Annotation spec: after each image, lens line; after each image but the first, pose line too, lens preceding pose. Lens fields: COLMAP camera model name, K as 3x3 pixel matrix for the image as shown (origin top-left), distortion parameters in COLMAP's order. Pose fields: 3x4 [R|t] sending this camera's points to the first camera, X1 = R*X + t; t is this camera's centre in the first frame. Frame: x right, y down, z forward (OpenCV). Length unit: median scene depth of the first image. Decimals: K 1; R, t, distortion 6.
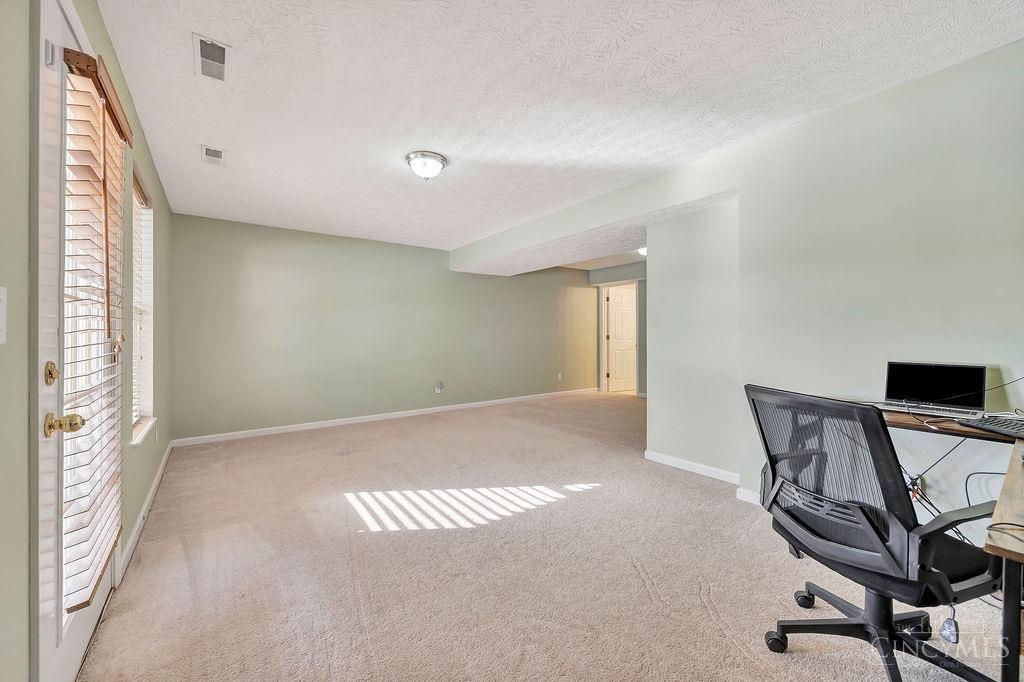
lens RADIAL K [[400.4, 0, 510.7], [0, 400.4, 340.9], [0, 0, 1]] dist [0.001352, -0.001192]
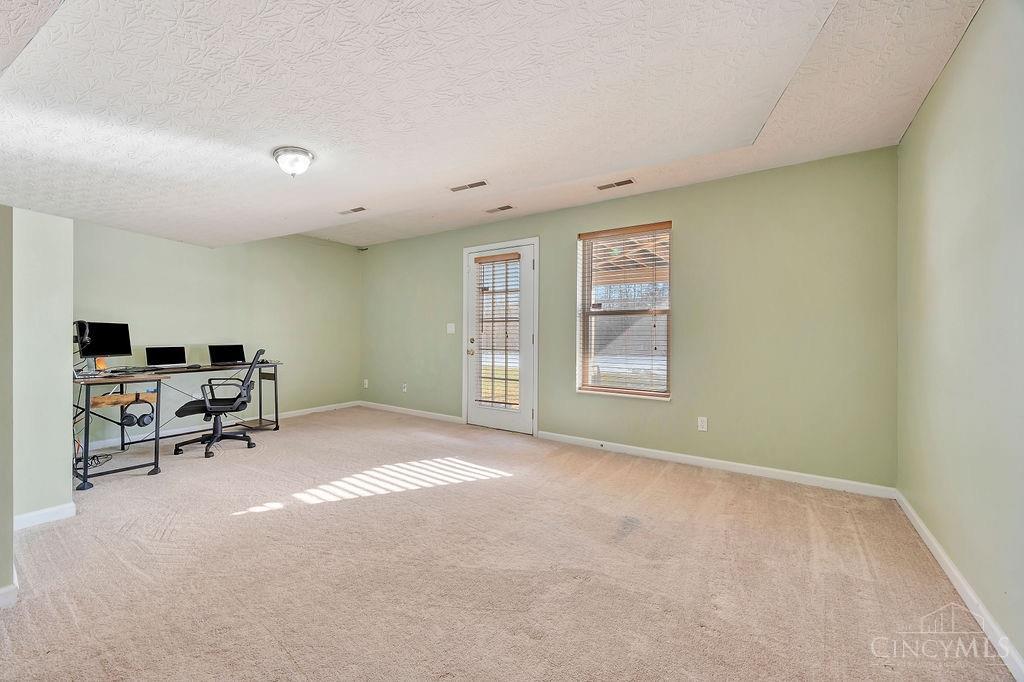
lens RADIAL K [[400.4, 0, 521.4], [0, 400.4, 333.1], [0, 0, 1]] dist [0.001352, -0.001192]
pose [[-0.939408, 0.004029, -0.342777, -0.066635], [0.002311, 0.999983, 0.005421, -0.024849], [0.342793, 0.004301, -0.939401, 2.412225]]
